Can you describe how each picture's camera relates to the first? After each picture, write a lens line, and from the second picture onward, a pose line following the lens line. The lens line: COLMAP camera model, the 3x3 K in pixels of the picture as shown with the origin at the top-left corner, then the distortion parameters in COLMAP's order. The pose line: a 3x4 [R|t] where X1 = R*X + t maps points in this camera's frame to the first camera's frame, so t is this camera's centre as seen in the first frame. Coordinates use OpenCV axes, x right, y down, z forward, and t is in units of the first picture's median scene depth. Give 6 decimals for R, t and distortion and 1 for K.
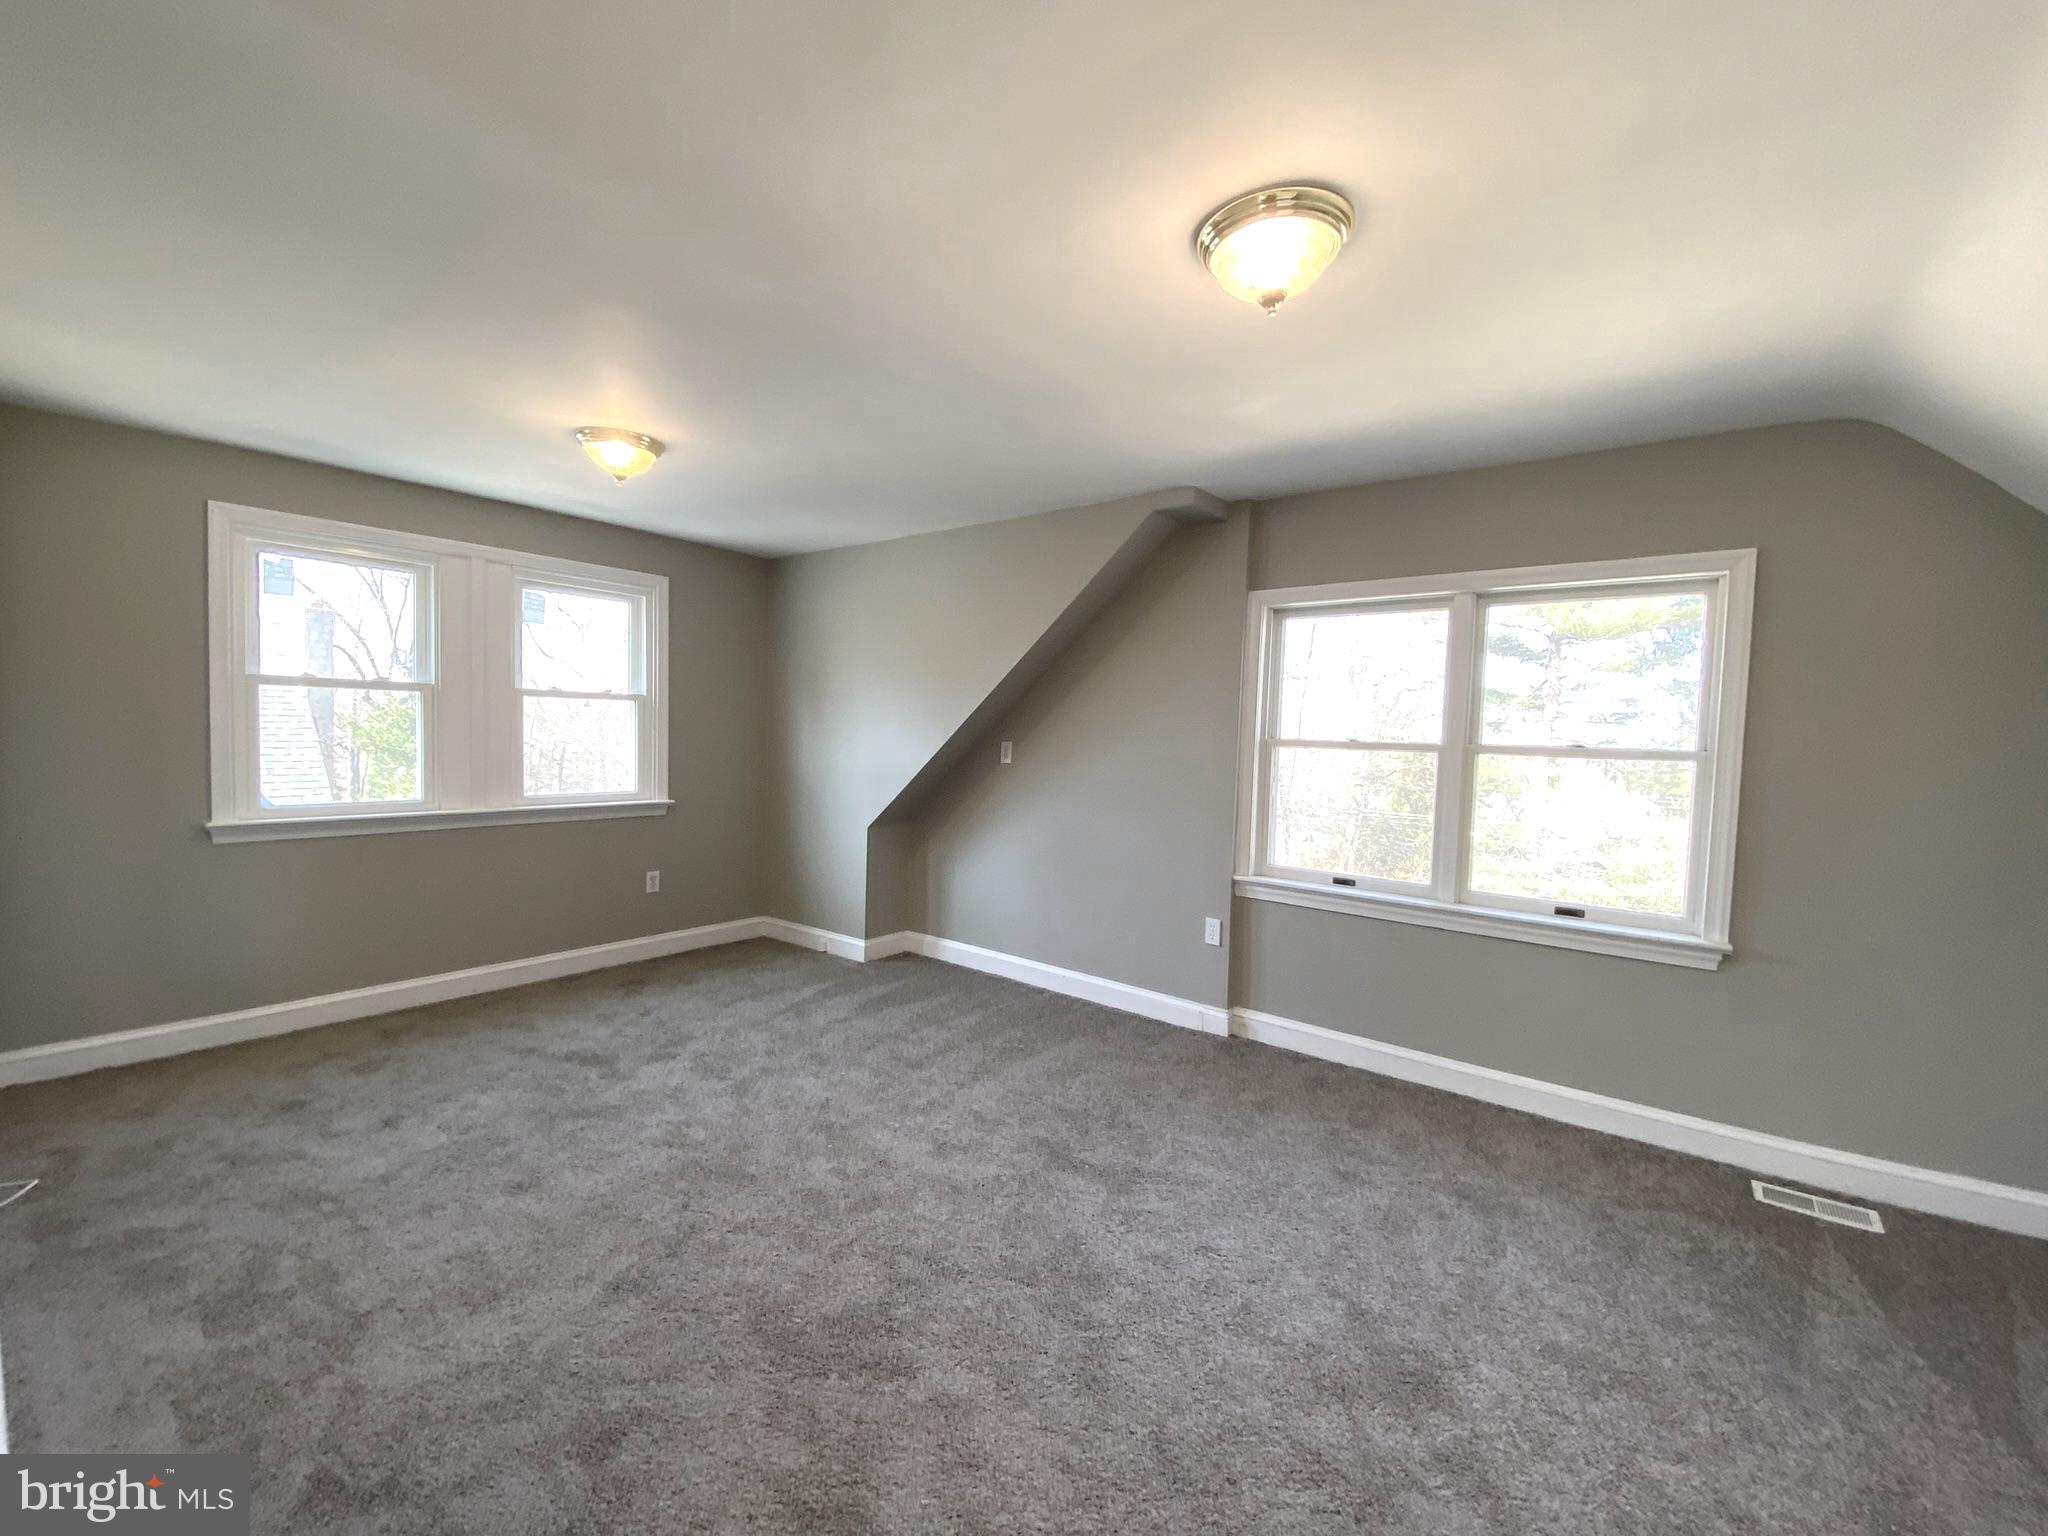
lens RADIAL K [[834.6, 0, 1007.5], [0, 834.6, 771.7], [0, 0, 1]] dist [-0.012501, -0.003440]
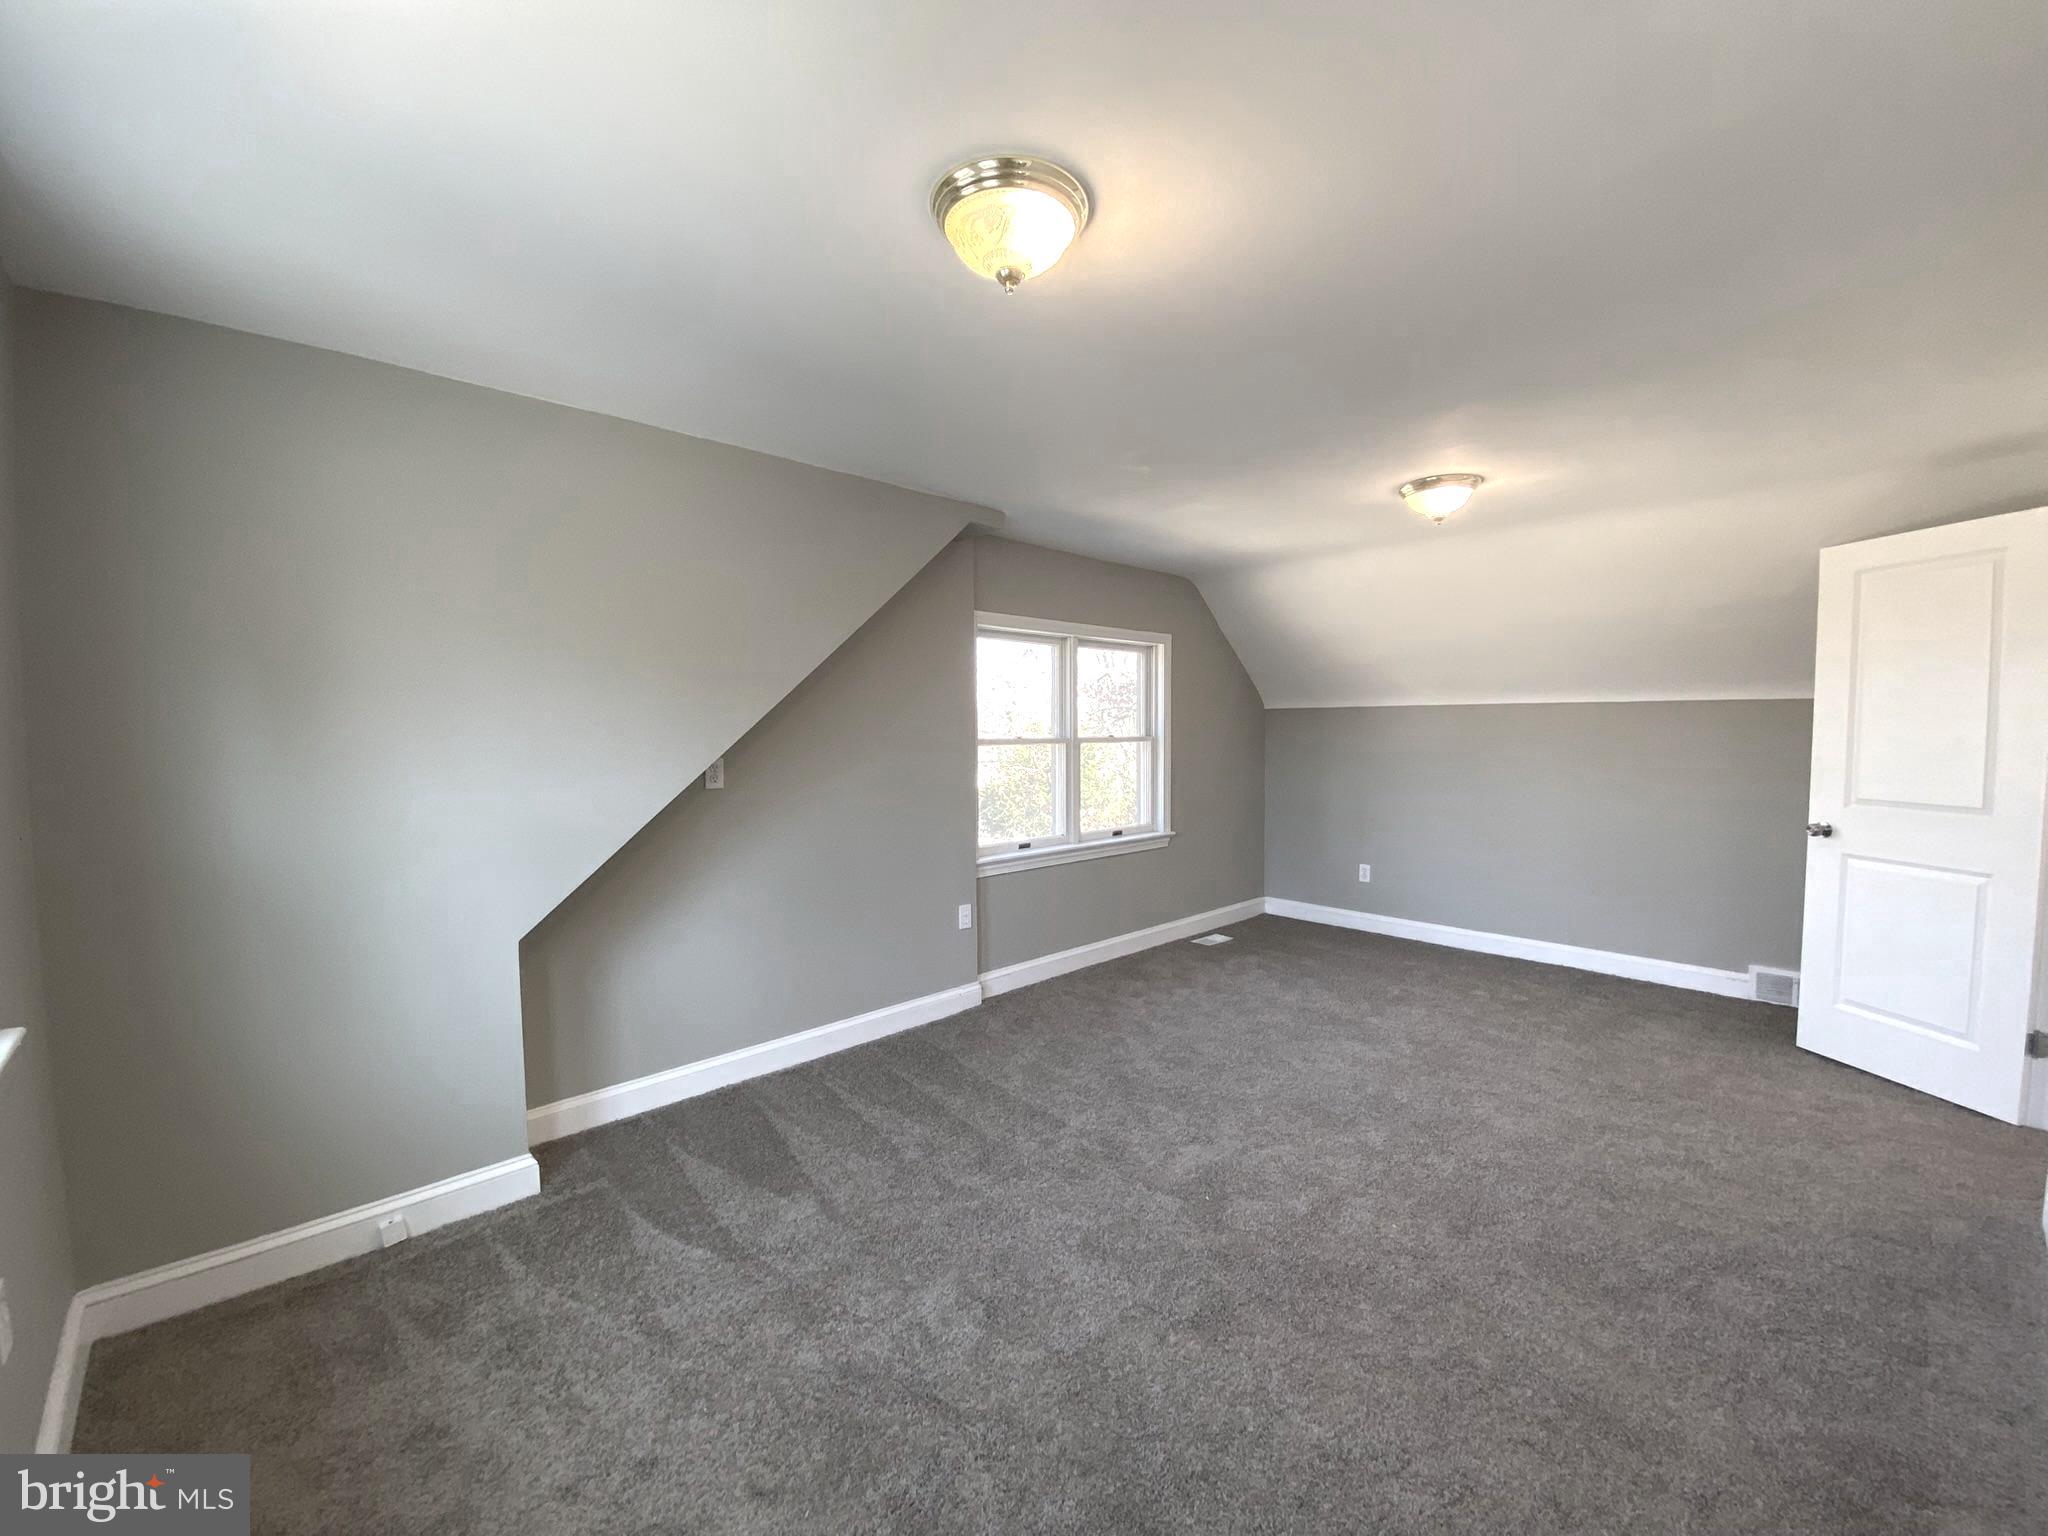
lens RADIAL K [[834.6, 0, 1008.6], [0, 834.6, 763.5], [0, 0, 1]] dist [-0.012501, -0.003440]
pose [[0.115173, -0.058365, 0.991629, -0.842278], [0.068519, 0.996362, 0.050685, -0.060604], [-0.990980, 0.062107, 0.118753, 0.823704]]
